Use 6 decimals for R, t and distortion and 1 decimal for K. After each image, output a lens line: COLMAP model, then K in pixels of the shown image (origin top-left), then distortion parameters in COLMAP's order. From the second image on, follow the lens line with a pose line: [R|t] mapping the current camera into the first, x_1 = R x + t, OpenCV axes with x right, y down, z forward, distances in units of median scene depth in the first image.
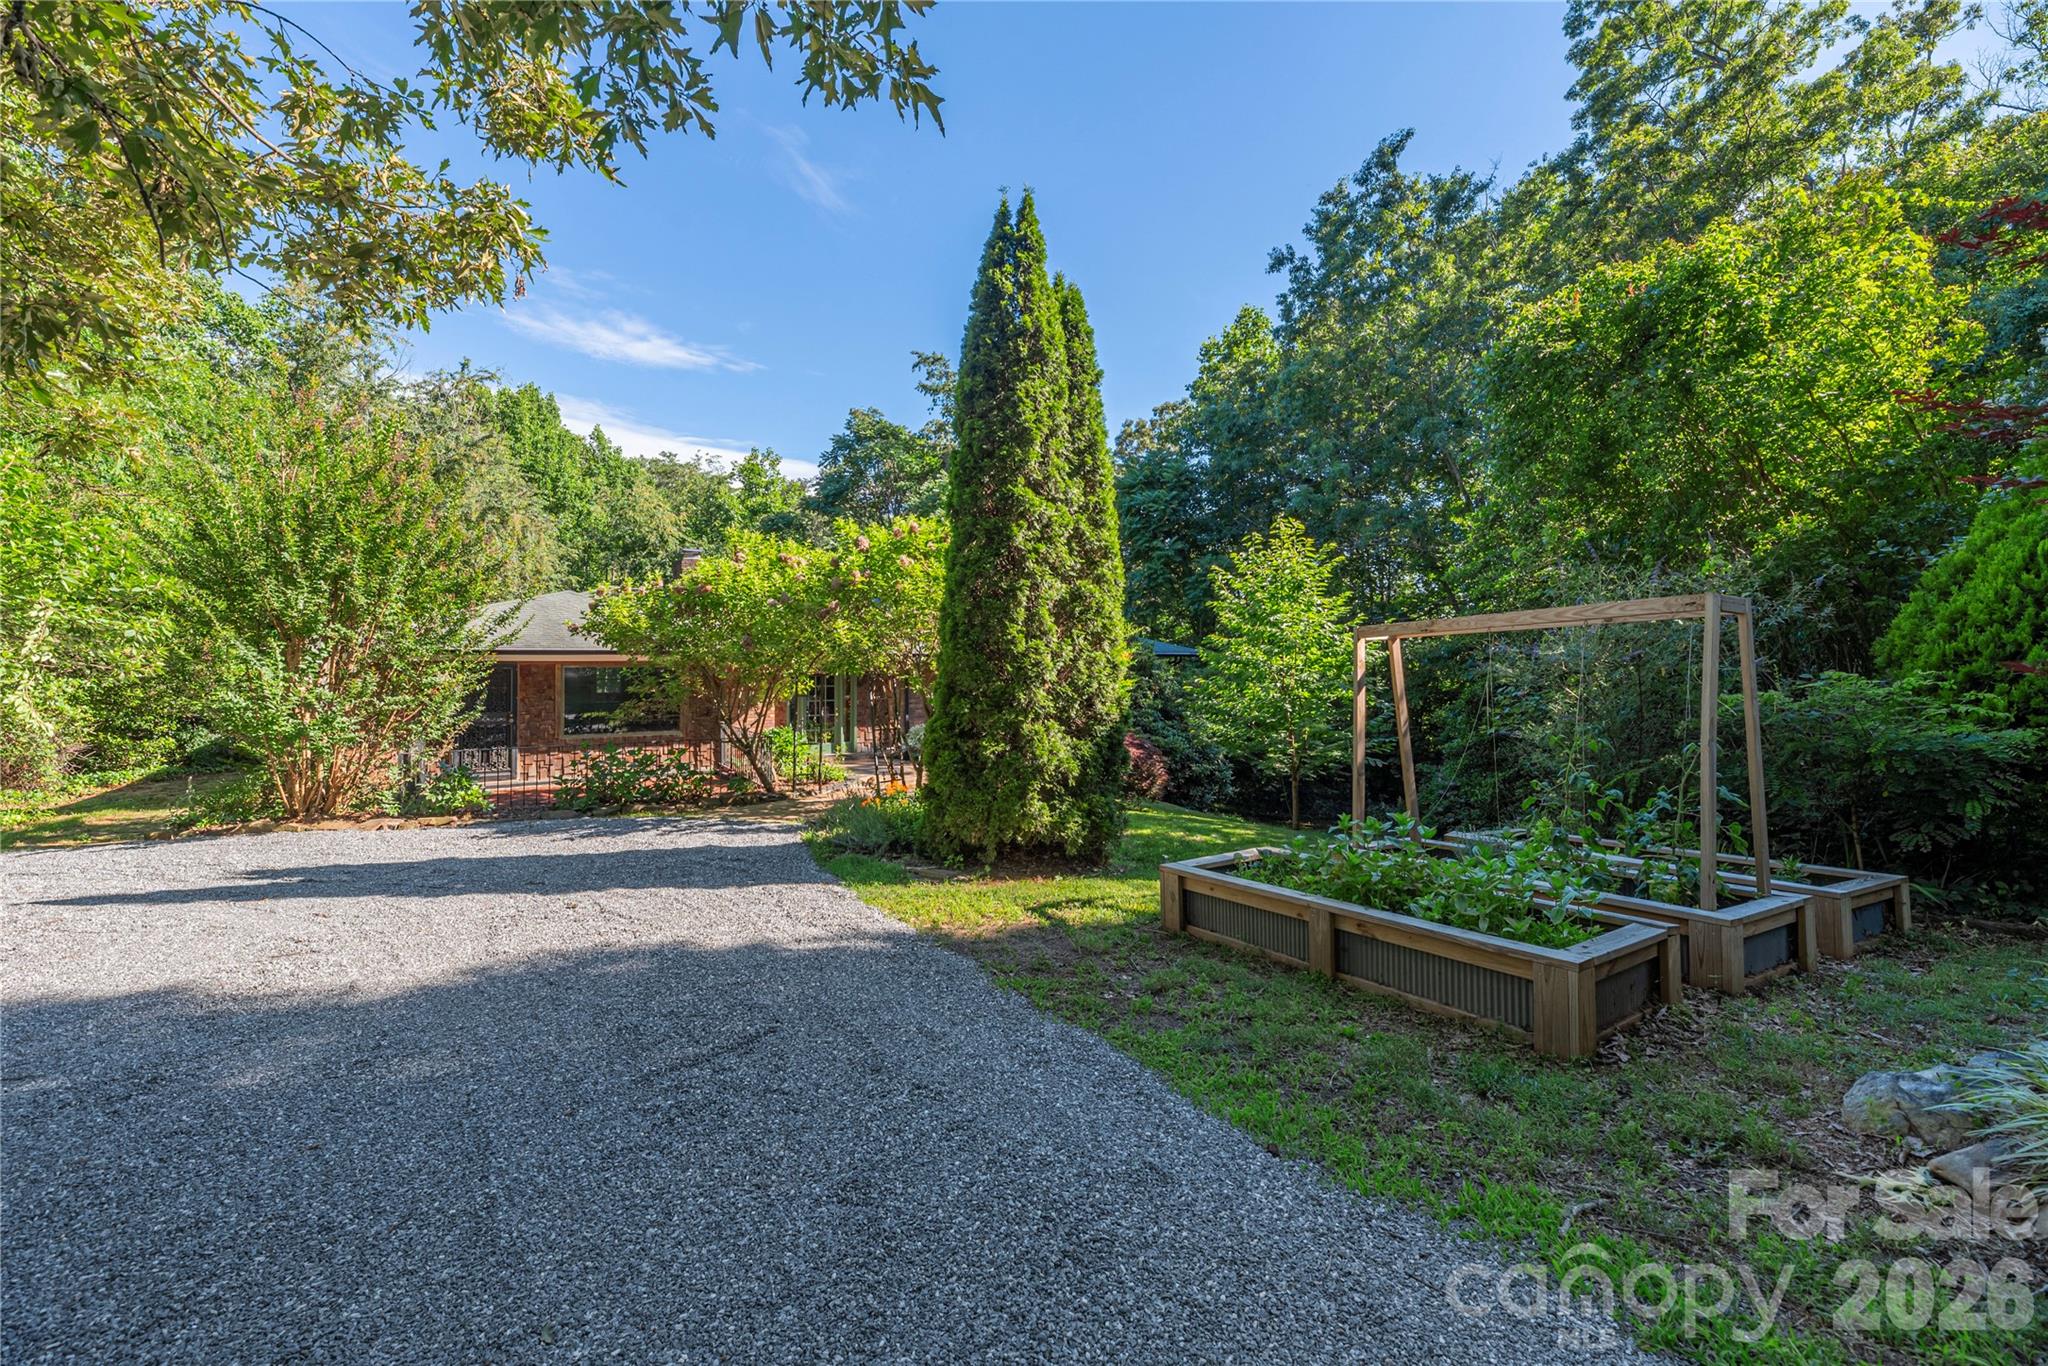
lens RADIAL K [[835.3, 0, 1026.6], [0, 835.3, 672.8], [0, 0, 1]] dist [-0.006781, -0.000206]
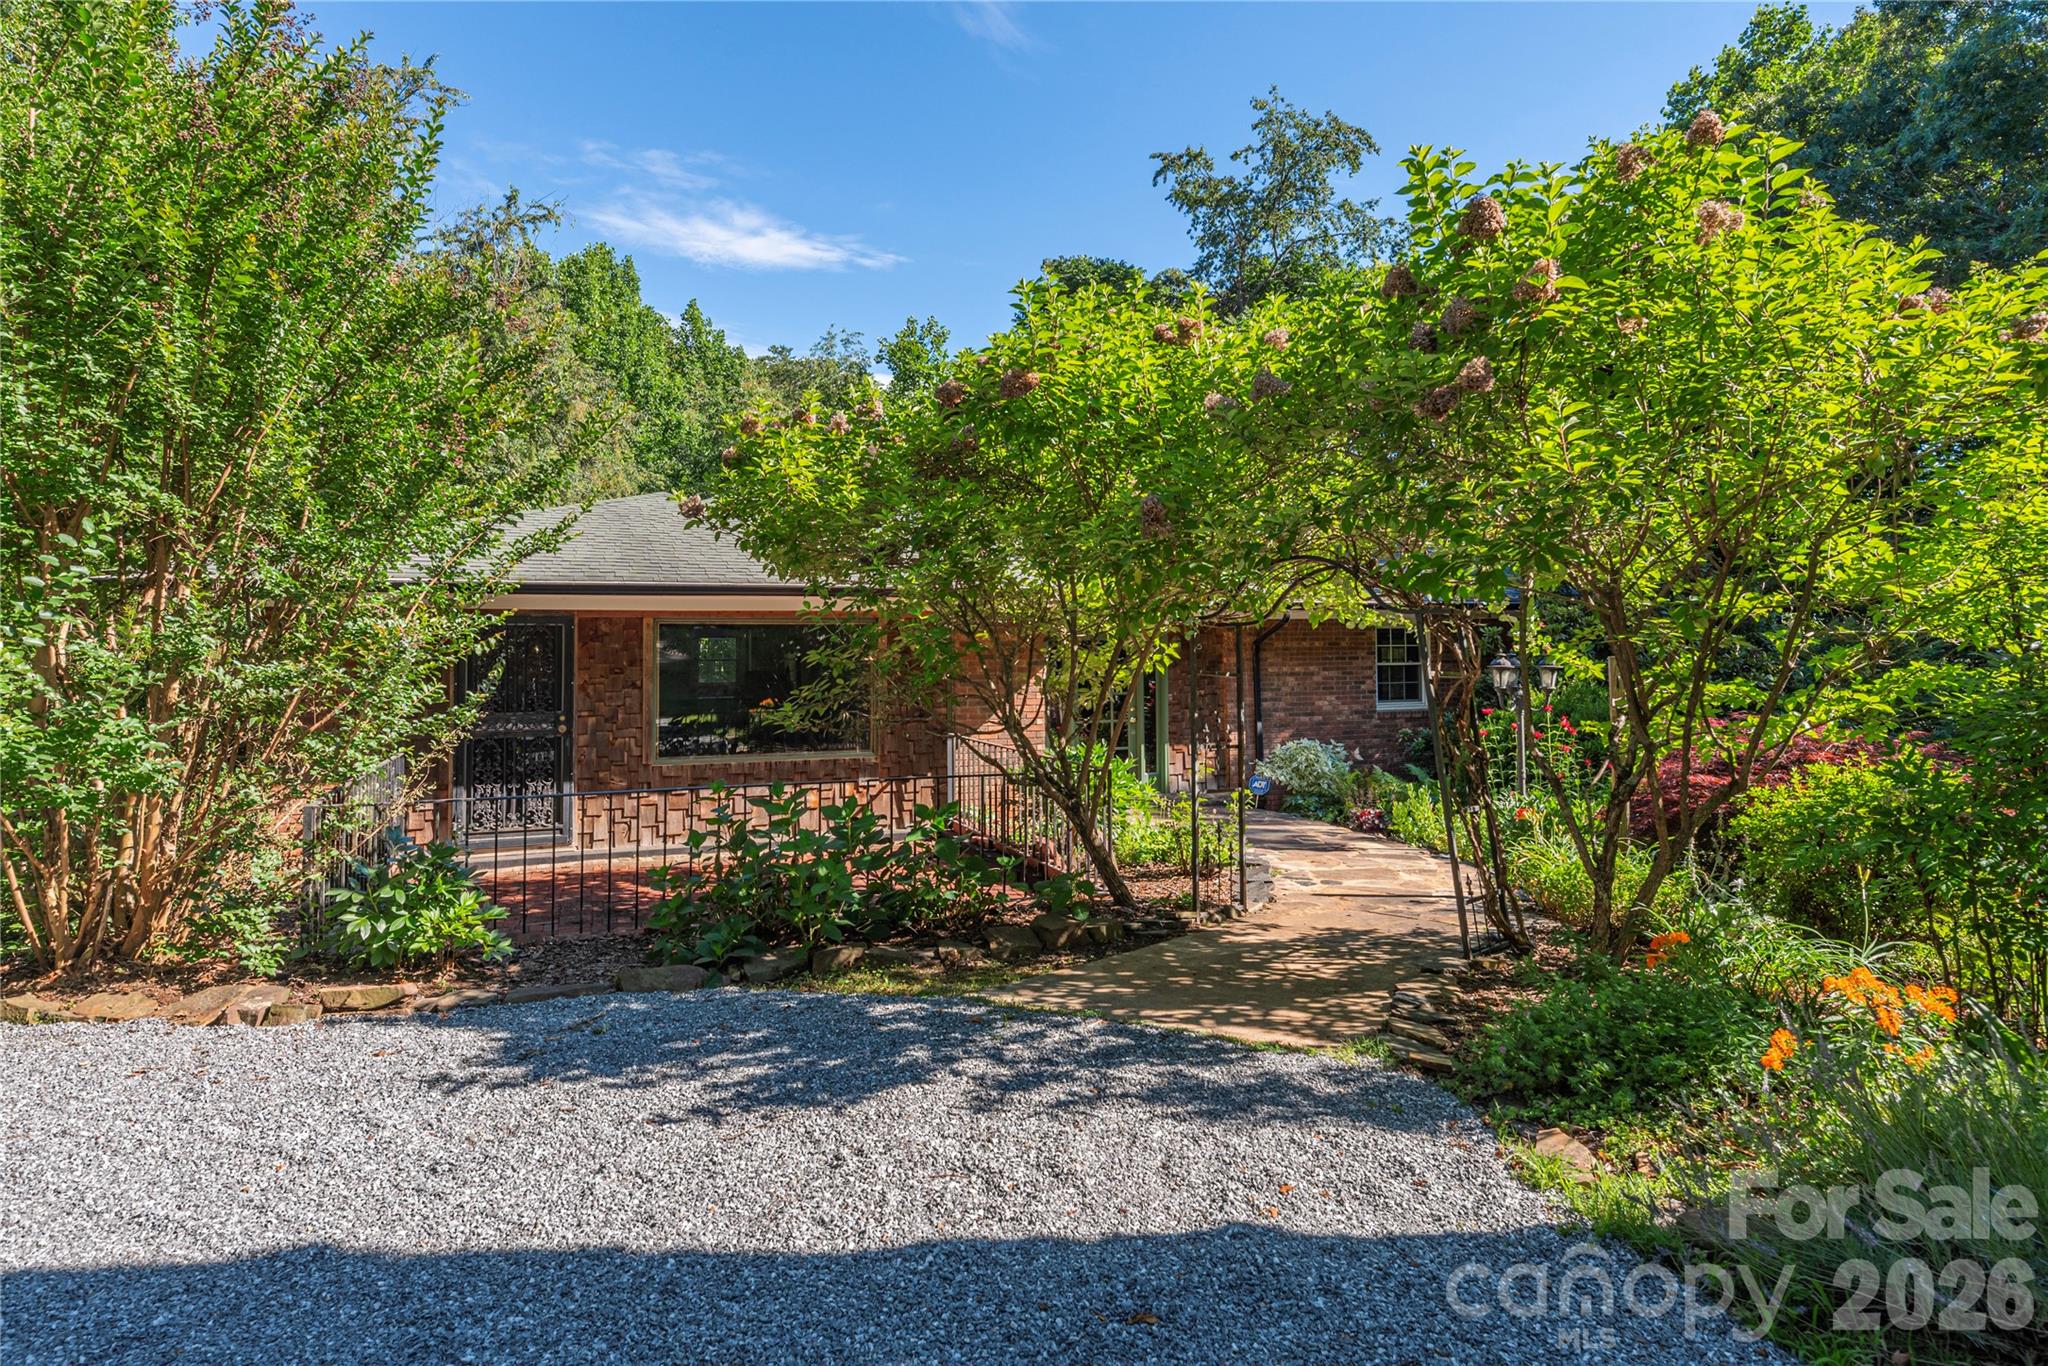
lens RADIAL K [[1160.8, 0, 1028.4], [0, 1160.8, 633.7], [0, 0, 1]] dist [-0.013622, -0.005842]
pose [[0.983370, -0.010012, -0.181337, -0.161154], [0.005108, 0.999609, -0.027485, 0.015410], [0.181541, 0.026102, 0.983037, 0.272300]]
